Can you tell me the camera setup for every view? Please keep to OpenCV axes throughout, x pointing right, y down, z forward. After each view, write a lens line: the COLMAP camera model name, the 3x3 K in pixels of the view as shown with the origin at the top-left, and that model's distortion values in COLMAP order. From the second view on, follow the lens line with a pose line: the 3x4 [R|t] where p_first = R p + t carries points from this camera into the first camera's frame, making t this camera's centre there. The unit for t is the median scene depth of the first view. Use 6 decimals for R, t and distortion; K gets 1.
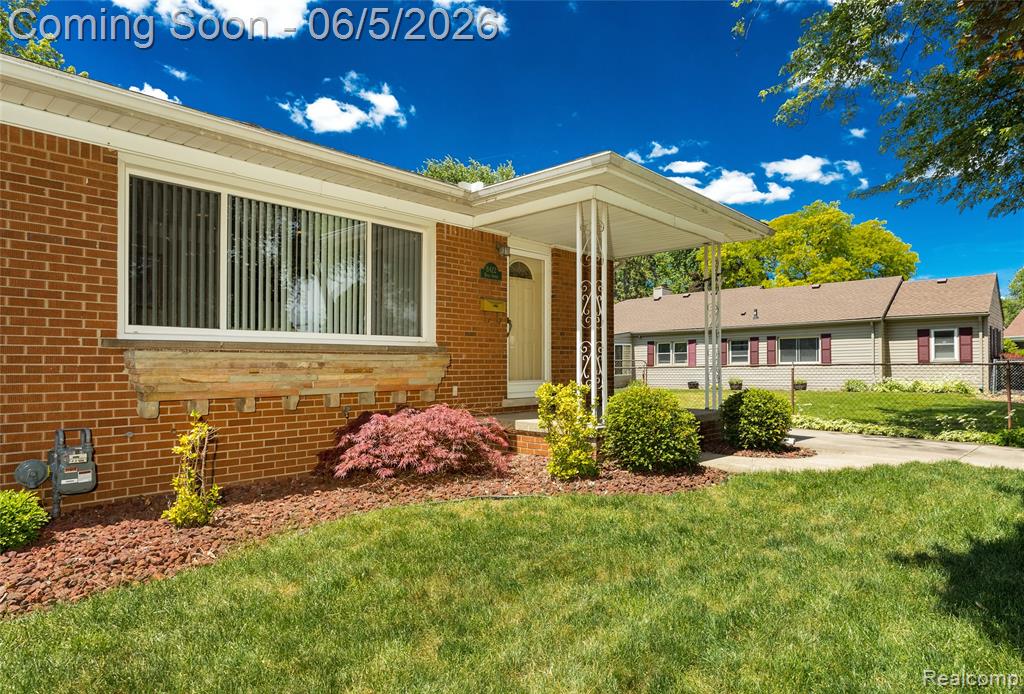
lens RADIAL K [[596.7, 0, 511.6], [0, 596.7, 343.8], [0, 0, 1]] dist [0.006361, 0.004866]
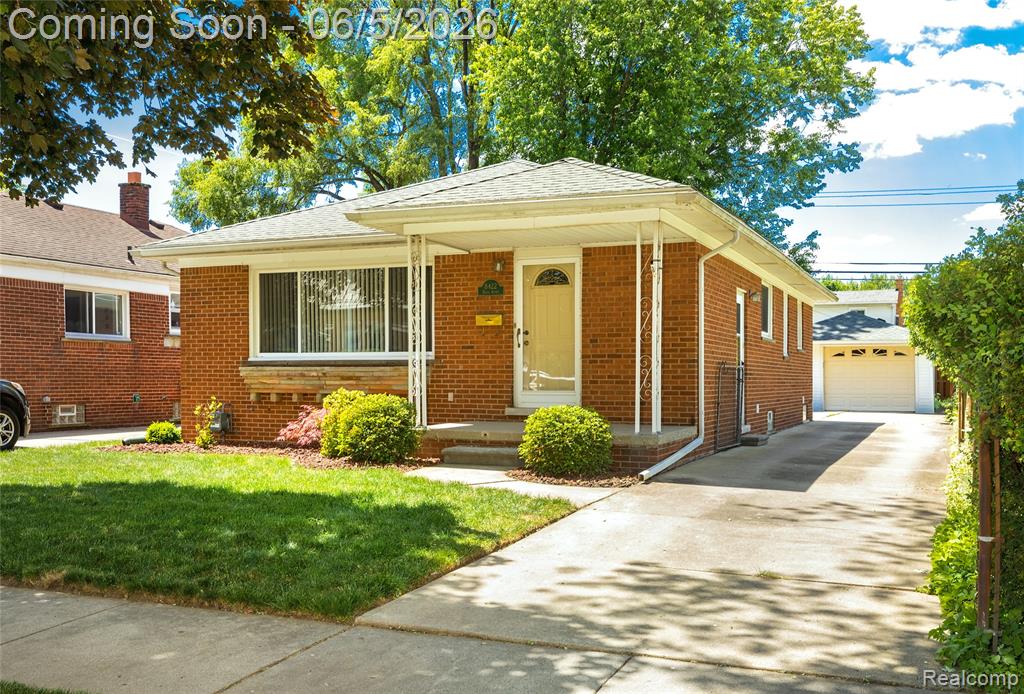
lens RADIAL K [[984.0, 0, 512.3], [0, 984.0, 354.4], [0, 0, 1]] dist [-0.007254, 0.000000]
pose [[0.350276, -0.009395, -0.936600, 2.196285], [0.032539, 0.999468, 0.002144, -0.005440], [0.936081, -0.031227, 0.350395, 0.552768]]
